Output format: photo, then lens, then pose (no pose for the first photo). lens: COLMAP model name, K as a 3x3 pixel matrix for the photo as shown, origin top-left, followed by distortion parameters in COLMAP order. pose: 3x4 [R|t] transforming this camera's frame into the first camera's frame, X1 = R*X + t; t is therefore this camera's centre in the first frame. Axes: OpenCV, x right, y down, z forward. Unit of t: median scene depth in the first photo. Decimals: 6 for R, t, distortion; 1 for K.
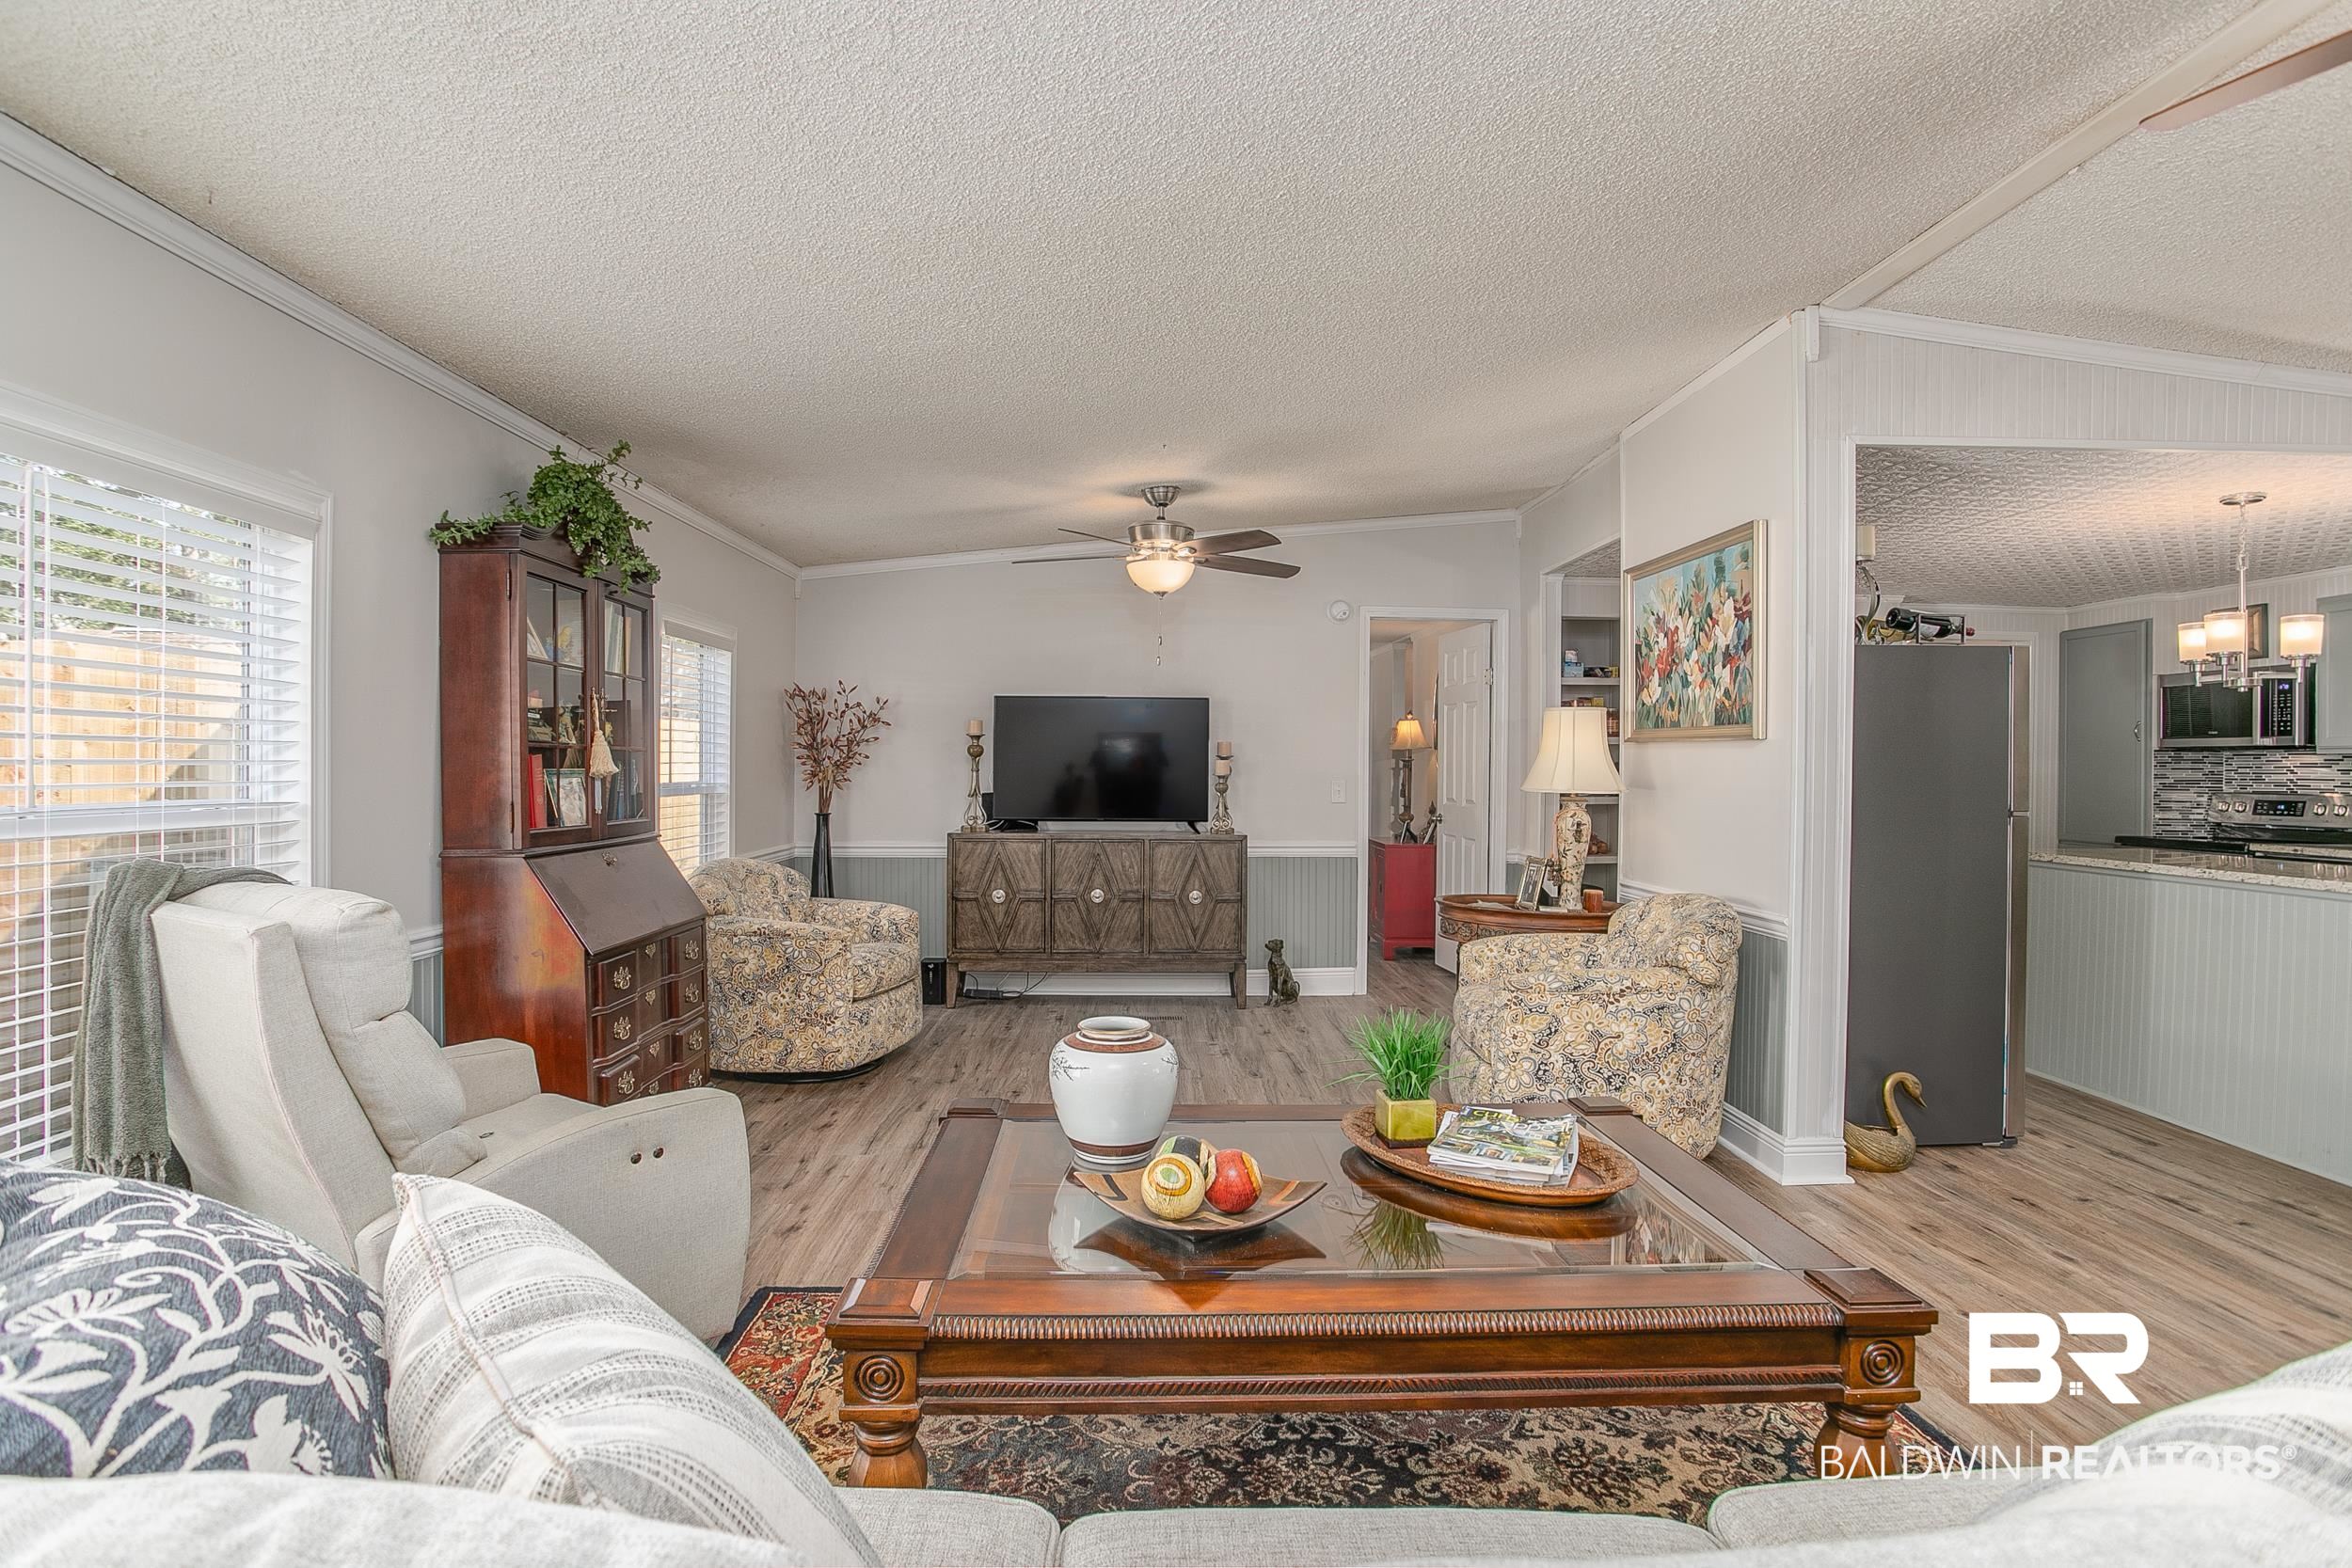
lens RADIAL K [[1125.3, 0, 1190.0], [0, 1125.3, 774.6], [0, 0, 1]] dist [-0.047999, 0.024623]
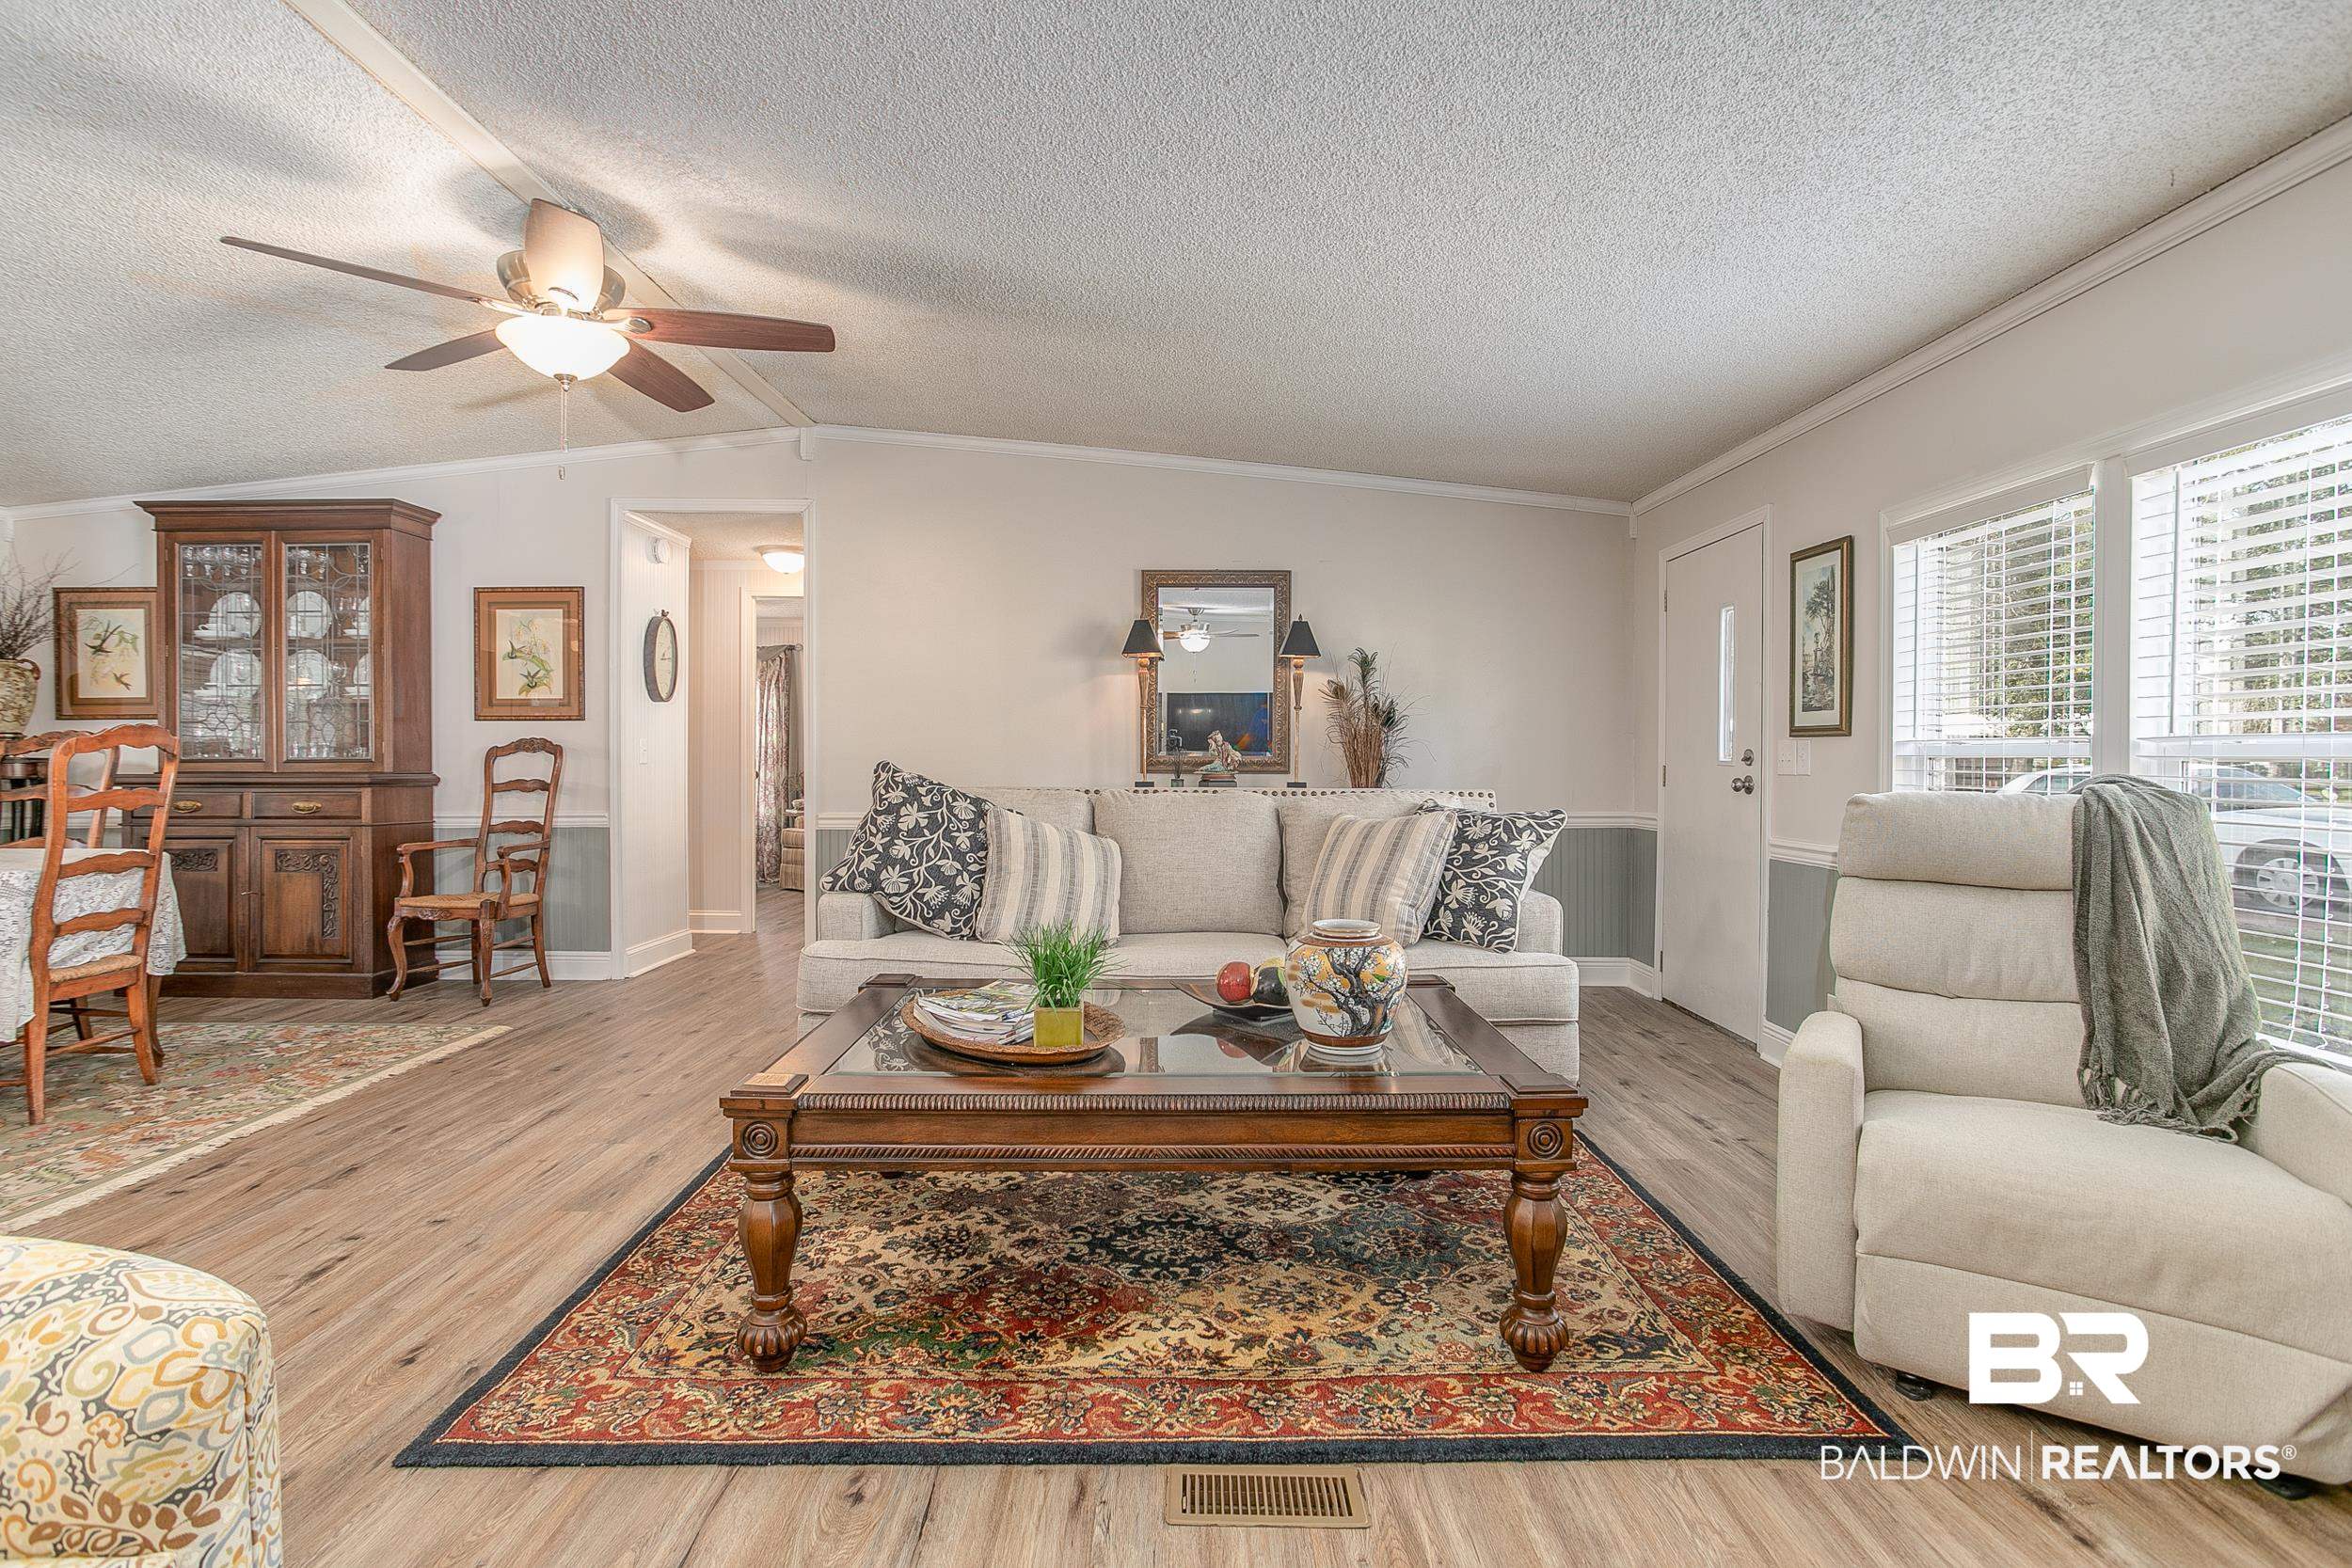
lens RADIAL K [[1125.3, 0, 1163.3], [0, 1125.3, 768.7], [0, 0, 1]] dist [-0.047999, 0.024623]
pose [[-0.998819, -0.013463, 0.046687, 0.020777], [-0.012515, 0.999710, 0.020550, 0.019435], [-0.046951, 0.019942, -0.998698, 0.748397]]
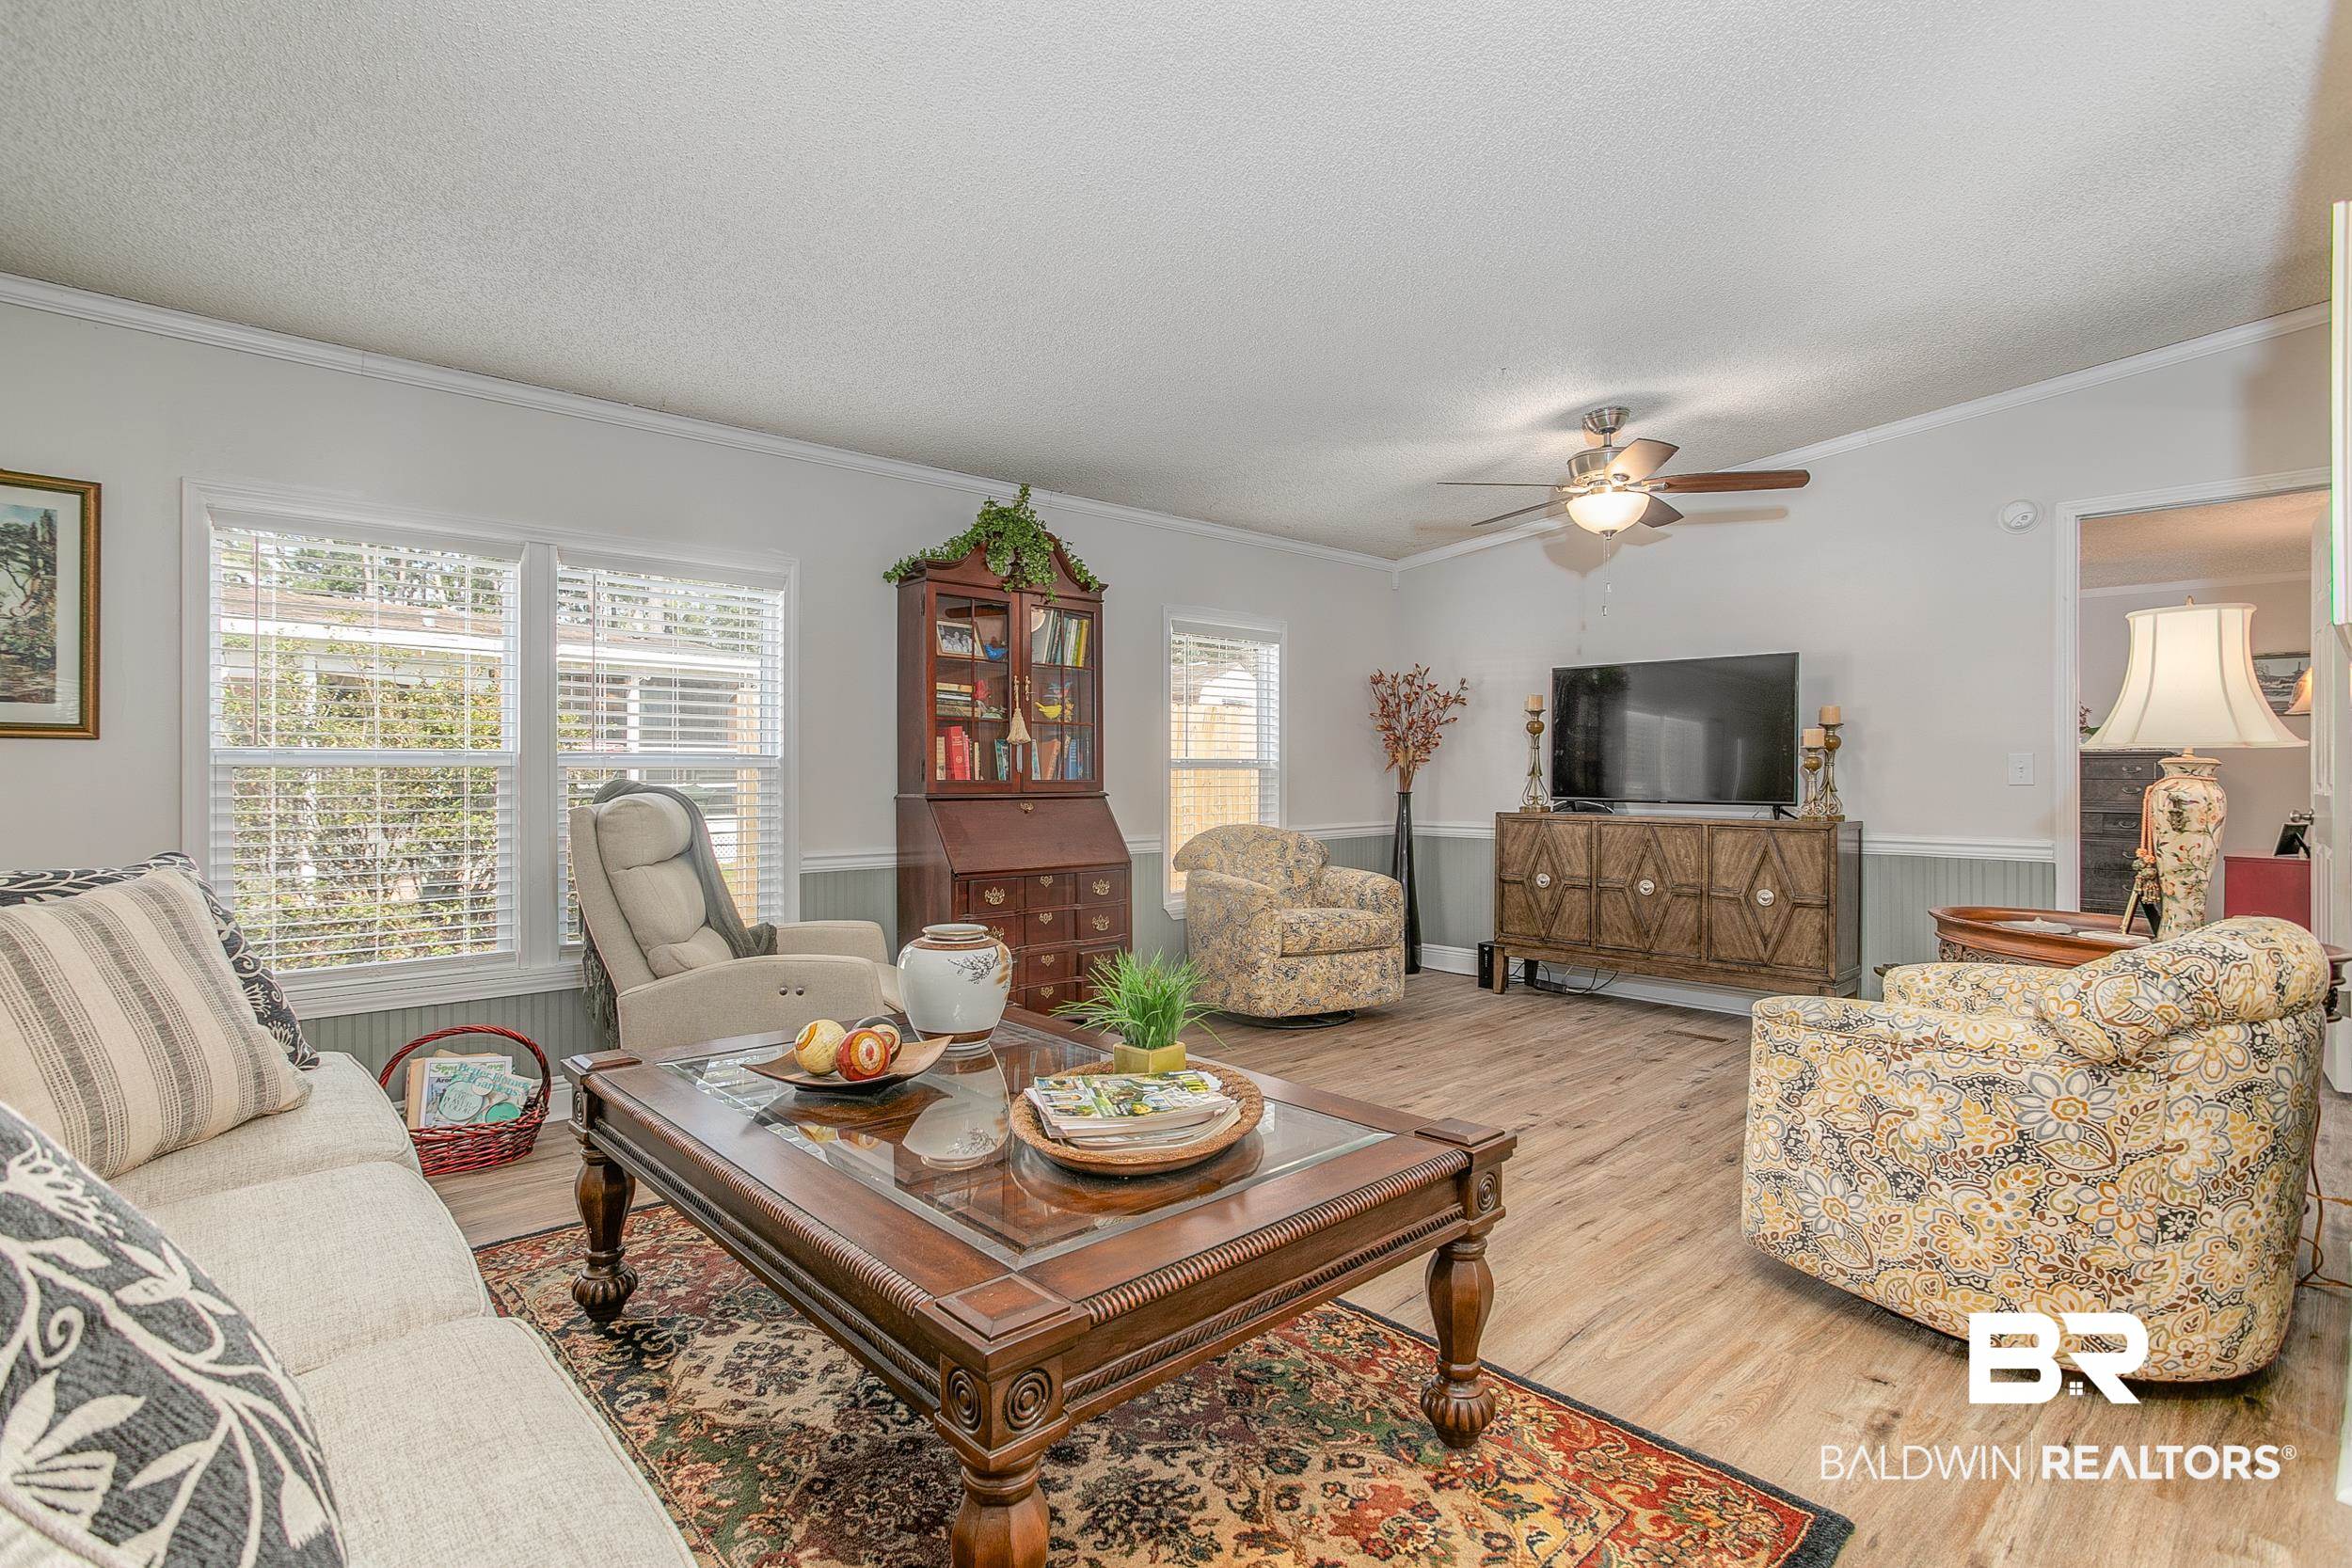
lens RADIAL K [[1125.3, 0, 1177.0], [0, 1125.3, 775.0], [0, 0, 1]] dist [-0.047999, 0.024623]
pose [[0.654735, -0.004910, -0.755842, 0.336549], [-0.001401, 0.999969, -0.007710, 0.027572], [0.755857, 0.006106, 0.654709, 0.156828]]
